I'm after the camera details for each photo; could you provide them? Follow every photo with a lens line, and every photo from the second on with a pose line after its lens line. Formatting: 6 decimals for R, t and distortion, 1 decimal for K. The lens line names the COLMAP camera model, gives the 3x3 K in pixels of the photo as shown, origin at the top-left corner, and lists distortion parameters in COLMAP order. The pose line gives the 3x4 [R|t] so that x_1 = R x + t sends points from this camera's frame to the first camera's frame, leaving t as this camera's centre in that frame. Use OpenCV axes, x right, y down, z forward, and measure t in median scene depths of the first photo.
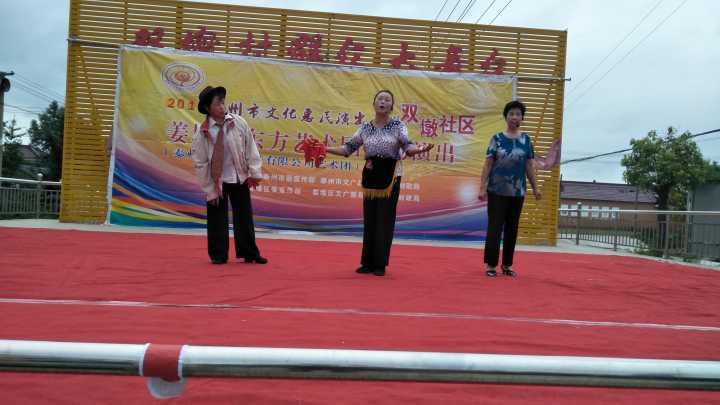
lens RADIAL K [[527.5, 0, 352.9], [0, 527.5, 208.4], [0, 0, 1]] dist [0.058888, -0.053383]
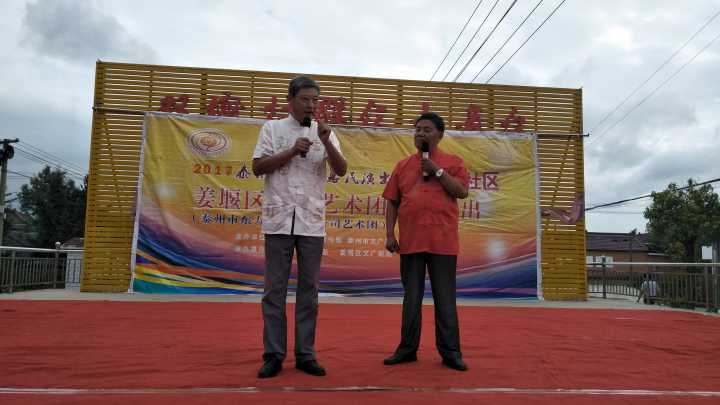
lens RADIAL K [[527.5, 0, 353.6], [0, 527.5, 211.4], [0, 0, 1]] dist [0.058888, -0.053383]
pose [[0.999256, -0.026030, 0.028451, -0.076287], [0.028692, 0.994818, -0.097536, -0.010439], [-0.025764, 0.098280, 0.994825, 0.010419]]
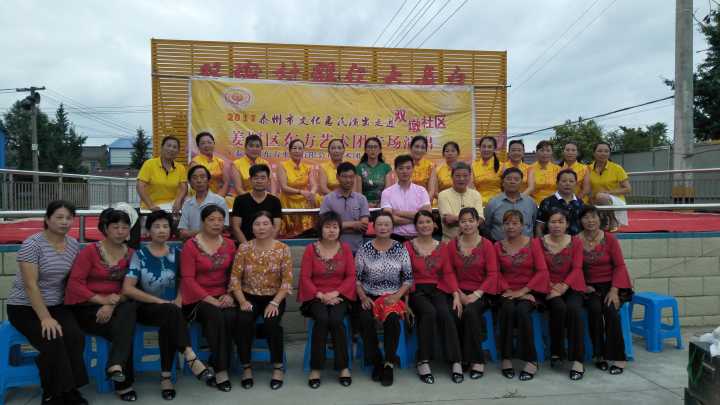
lens RADIAL K [[527.5, 0, 333.6], [0, 527.5, 203.4], [0, 0, 1]] dist [0.058888, -0.053383]
pose [[0.996239, -0.058008, 0.064363, -0.171574], [0.056197, 0.997981, 0.029591, 0.000406], [-0.065950, -0.025863, 0.997488, -0.391303]]
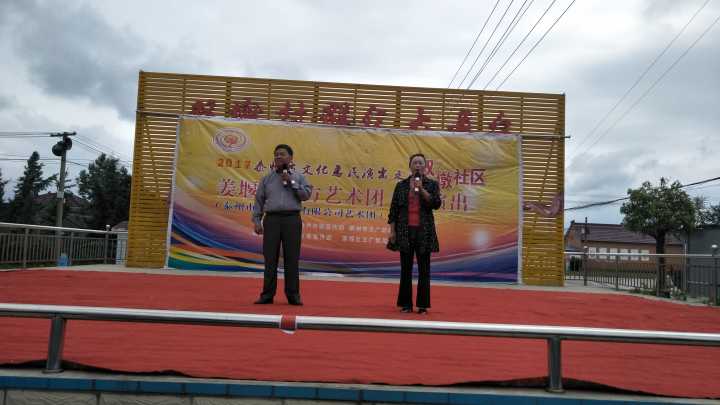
lens RADIAL K [[527.5, 0, 353.0], [0, 527.5, 203.7], [0, 0, 1]] dist [0.058888, -0.053383]
pose [[0.998715, -0.009978, -0.049690, 0.004901], [0.005473, 0.995929, -0.089975, -0.002311], [0.050386, 0.089587, 0.994704, -0.131800]]
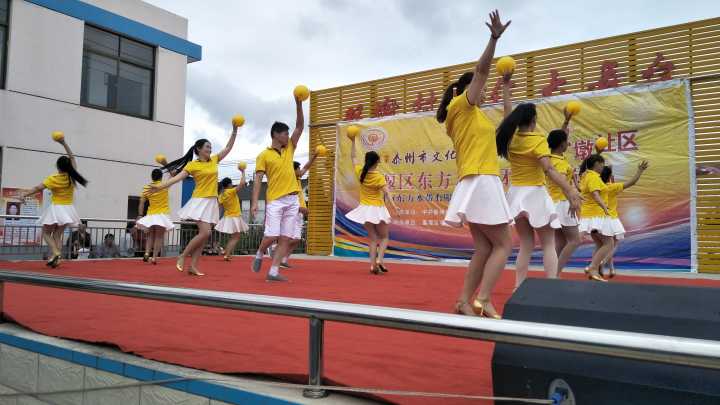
lens RADIAL K [[527.5, 0, 367.0], [0, 527.5, 203.1], [0, 0, 1]] dist [0.058888, -0.053383]
pose [[0.794382, -0.078550, -0.602318, 0.407141], [0.025153, 0.995007, -0.096587, 0.027319], [0.606897, 0.061577, 0.792391, -0.001388]]
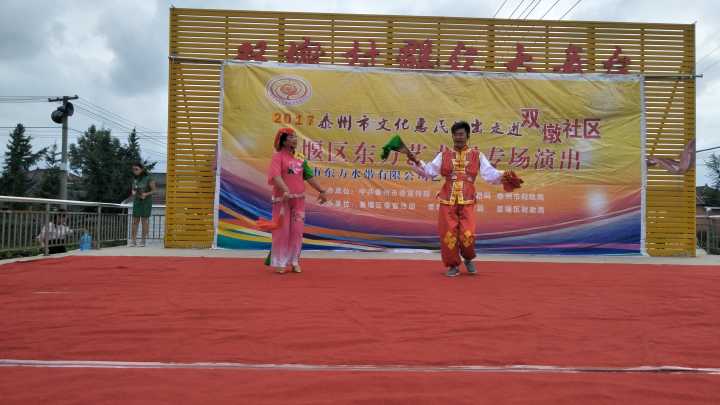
lens RADIAL K [[527.5, 0, 357.5], [0, 527.5, 203.5], [0, 0, 1]] dist [0.058888, -0.053383]
pose [[0.999020, -0.034263, -0.028020, -0.173770], [0.033351, 0.998918, -0.032406, -0.010783], [0.029101, 0.031440, 0.999082, 0.062124]]
